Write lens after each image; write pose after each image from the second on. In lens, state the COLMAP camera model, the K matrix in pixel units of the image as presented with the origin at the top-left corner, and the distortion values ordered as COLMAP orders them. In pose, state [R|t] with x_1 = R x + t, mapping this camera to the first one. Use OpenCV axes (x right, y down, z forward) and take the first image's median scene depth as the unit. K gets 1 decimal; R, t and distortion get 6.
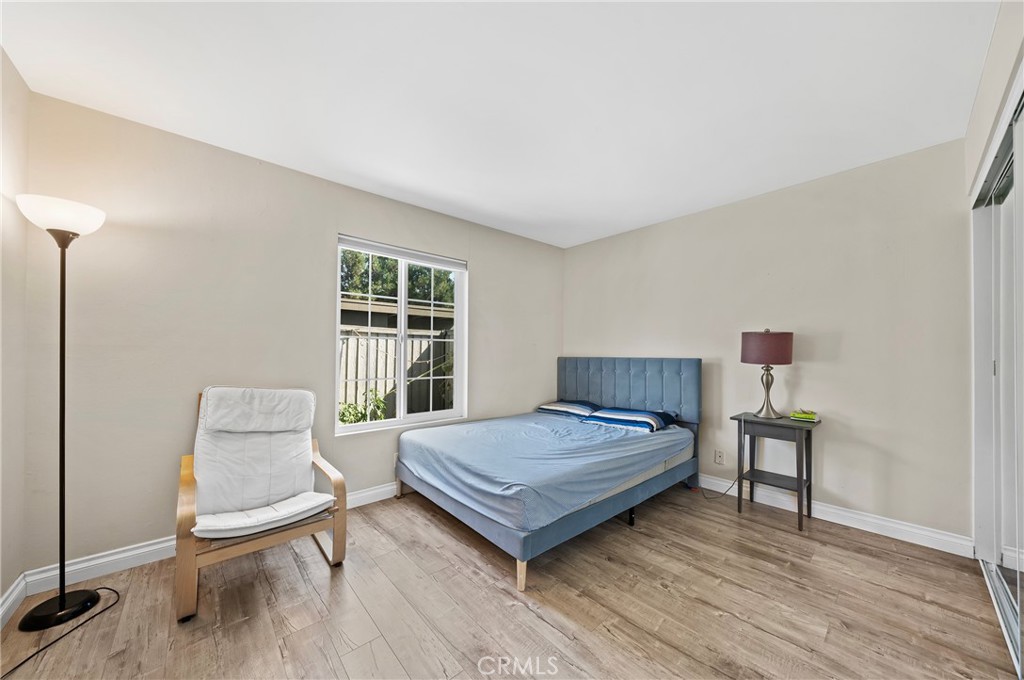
lens RADIAL K [[353.8, 0, 511.2], [0, 353.8, 355.8], [0, 0, 1]] dist [-0.003671, 0.000627]
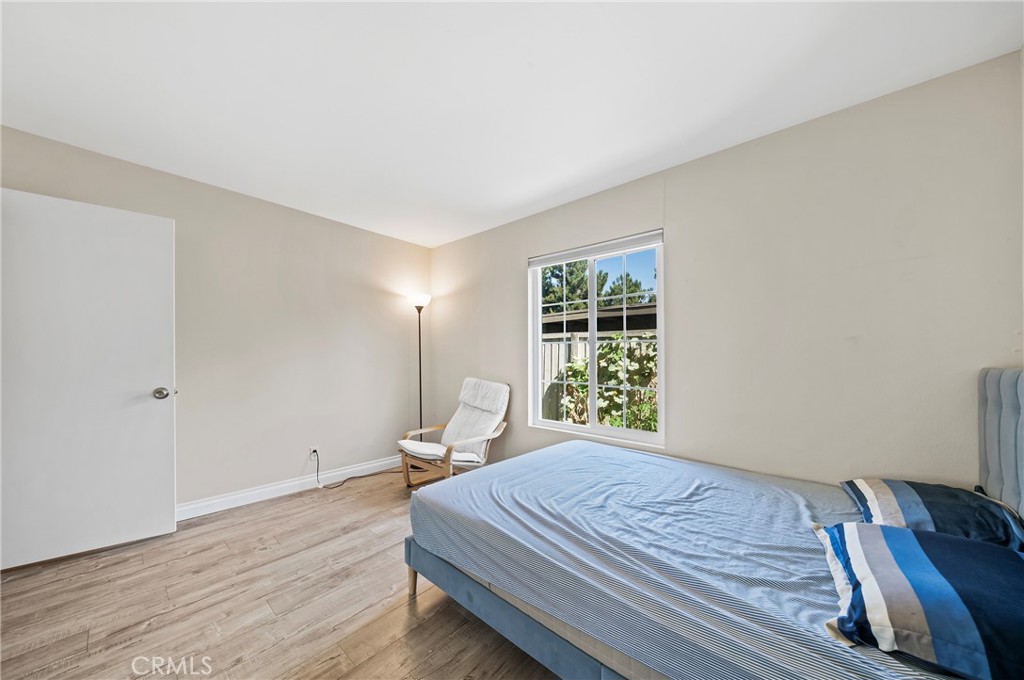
lens RADIAL K [[356.0, 0, 508.3], [0, 356.0, 365.6], [0, 0, 1]] dist [-0.001474, -0.000448]
pose [[0.129740, 0.041608, -0.990675, 0.689480], [-0.007049, 0.999133, 0.041040, -0.031174], [0.991523, 0.001659, 0.129921, 0.738127]]
